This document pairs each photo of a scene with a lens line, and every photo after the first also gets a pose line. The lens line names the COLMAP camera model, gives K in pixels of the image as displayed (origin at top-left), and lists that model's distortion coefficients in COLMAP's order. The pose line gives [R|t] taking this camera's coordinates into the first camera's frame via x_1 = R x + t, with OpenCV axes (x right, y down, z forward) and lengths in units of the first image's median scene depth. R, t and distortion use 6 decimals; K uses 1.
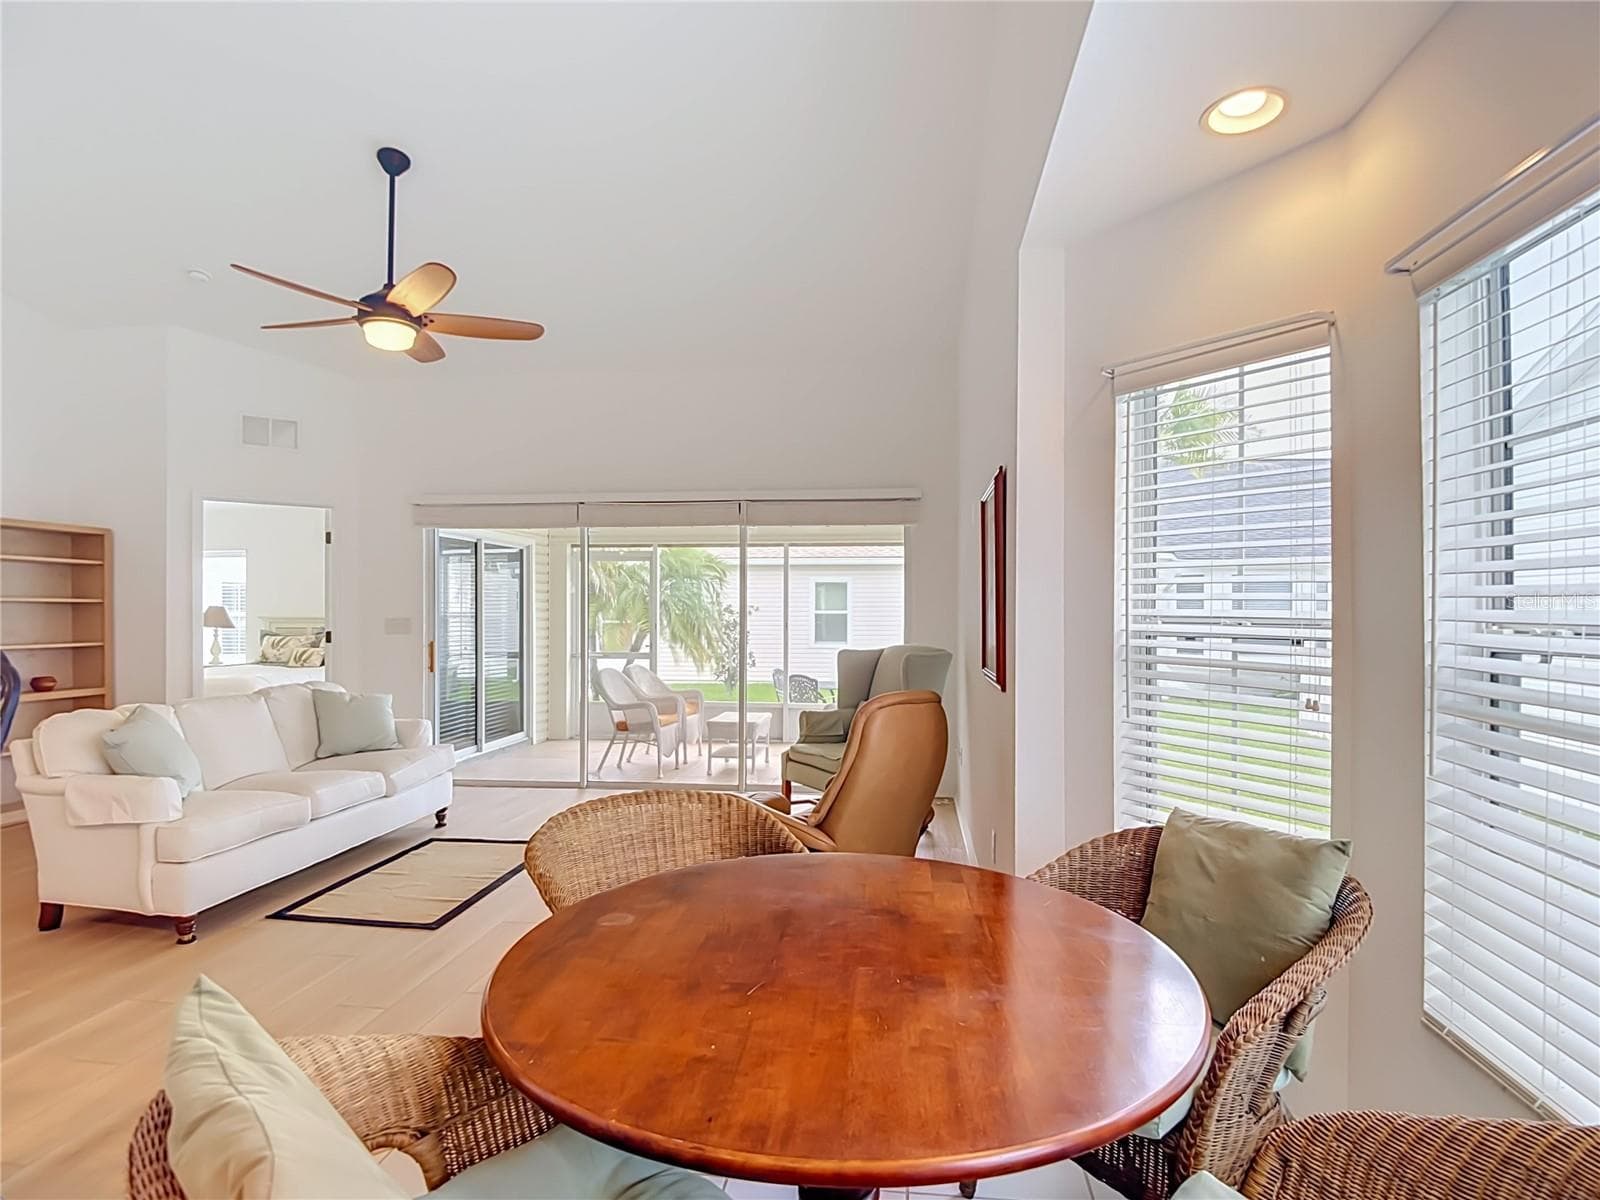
lens RADIAL K [[859.6, 0, 799.7], [0, 859.6, 606.1], [0, 0, 1]] dist [-0.004980, -0.004361]
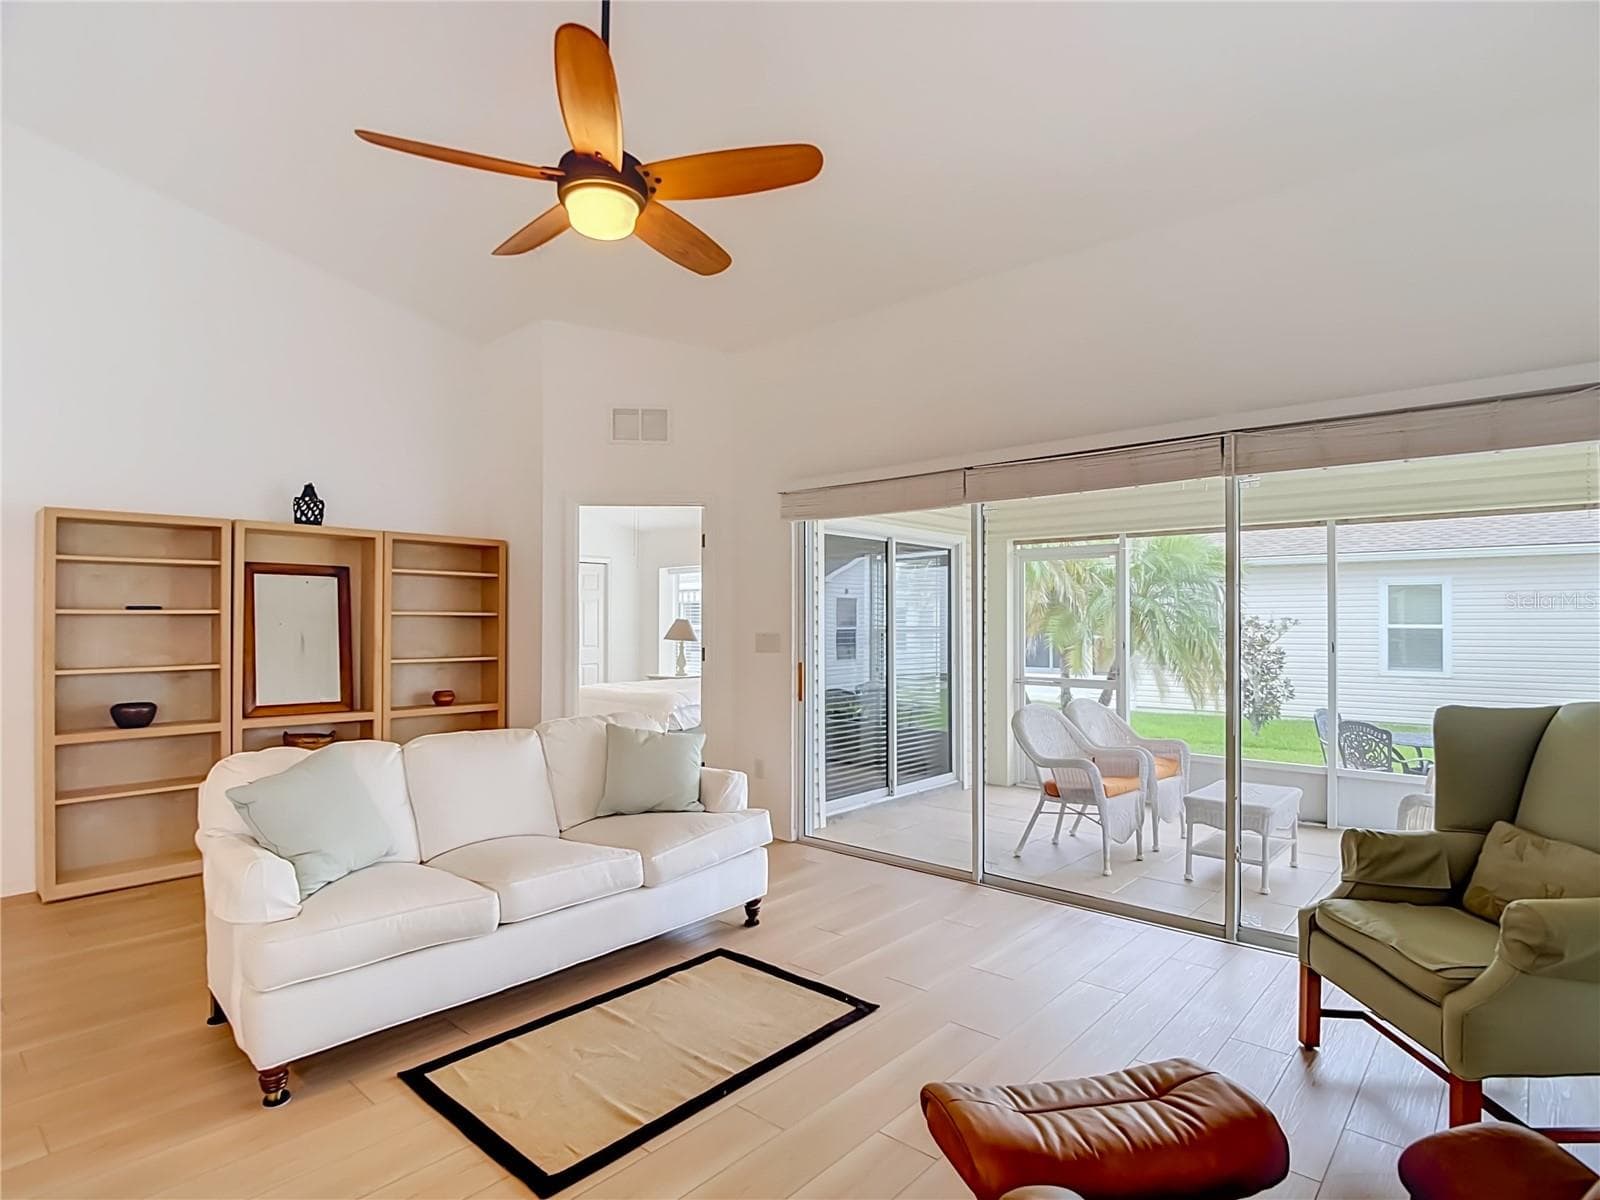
lens RADIAL K [[859.6, 0, 792.5], [0, 859.6, 612.6], [0, 0, 1]] dist [-0.004980, -0.004361]
pose [[0.829842, -0.006924, -0.557955, 0.010757], [0.002744, 0.999962, -0.008327, 0.001084], [0.557991, 0.005379, 0.829829, 0.332747]]
